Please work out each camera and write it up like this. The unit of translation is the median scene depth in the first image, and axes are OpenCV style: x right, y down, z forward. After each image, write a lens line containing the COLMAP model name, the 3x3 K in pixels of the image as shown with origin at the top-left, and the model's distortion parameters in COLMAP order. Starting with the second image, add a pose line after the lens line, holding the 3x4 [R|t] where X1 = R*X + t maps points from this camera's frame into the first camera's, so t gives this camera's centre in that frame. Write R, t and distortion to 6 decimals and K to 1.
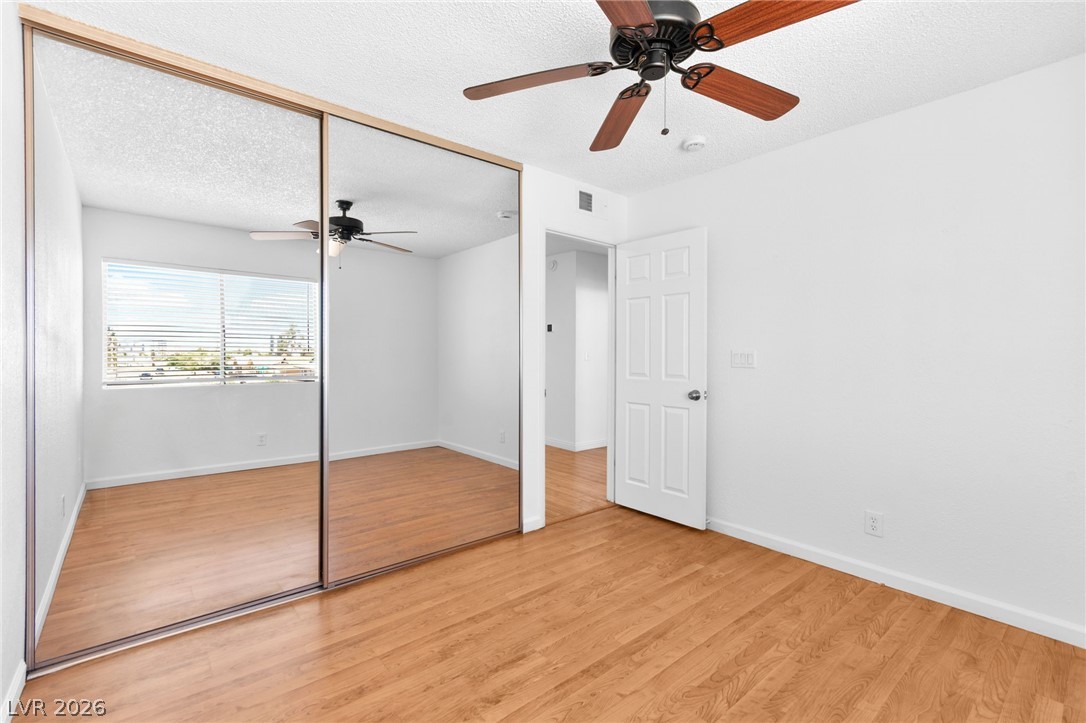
lens RADIAL K [[480.6, 0, 544.2], [0, 480.6, 355.2], [0, 0, 1]] dist [0.000821, -0.000243]
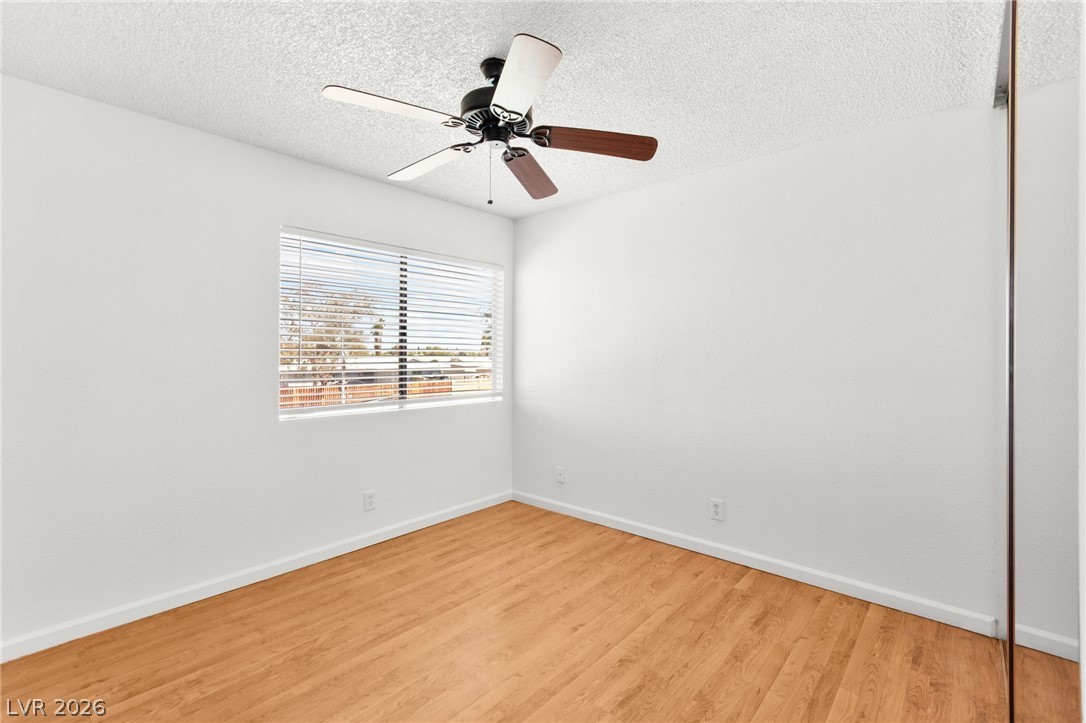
lens RADIAL K [[484.3, 0, 547.2], [0, 484.3, 347.3], [0, 0, 1]] dist [0.001774, -0.000569]
pose [[-0.988077, -0.014646, -0.153265, 0.220714], [-0.014783, 0.999891, -0.000243, -0.049486], [0.153252, 0.002026, -0.988185, 1.684842]]
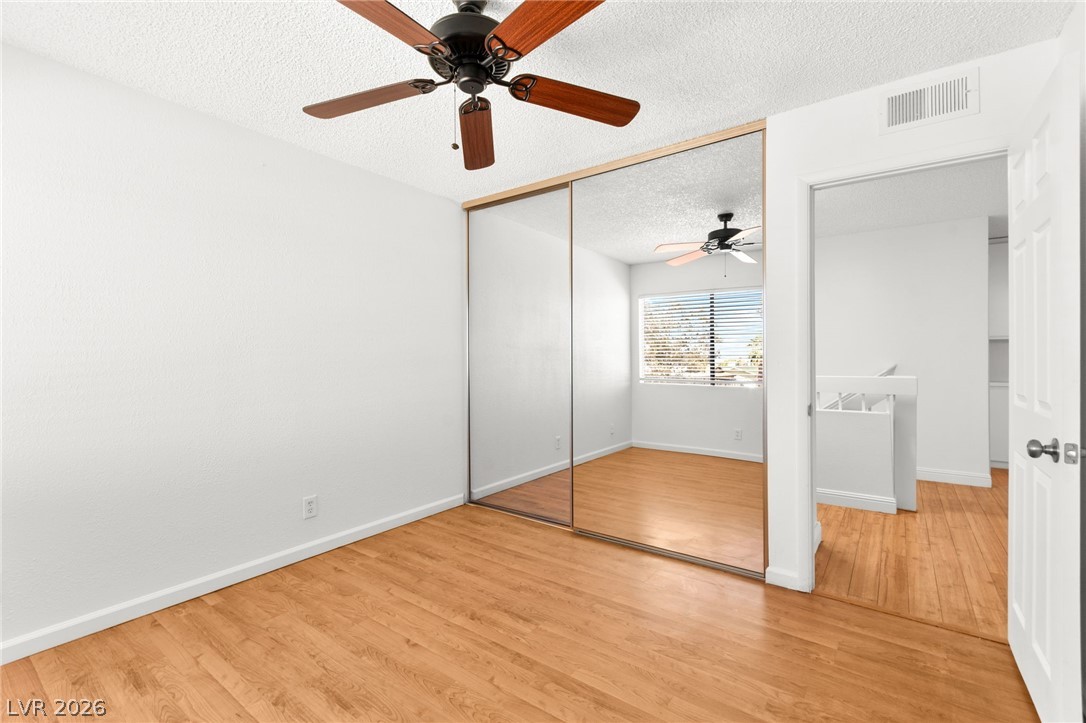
lens RADIAL K [[480.6, 0, 544.2], [0, 480.6, 355.2], [0, 0, 1]] dist [0.000821, -0.000243]
pose [[0.233477, -0.008051, -0.972329, 0.960703], [-0.002882, 0.999956, -0.008971, 0.005523], [0.972358, 0.004897, 0.233444, 0.682053]]
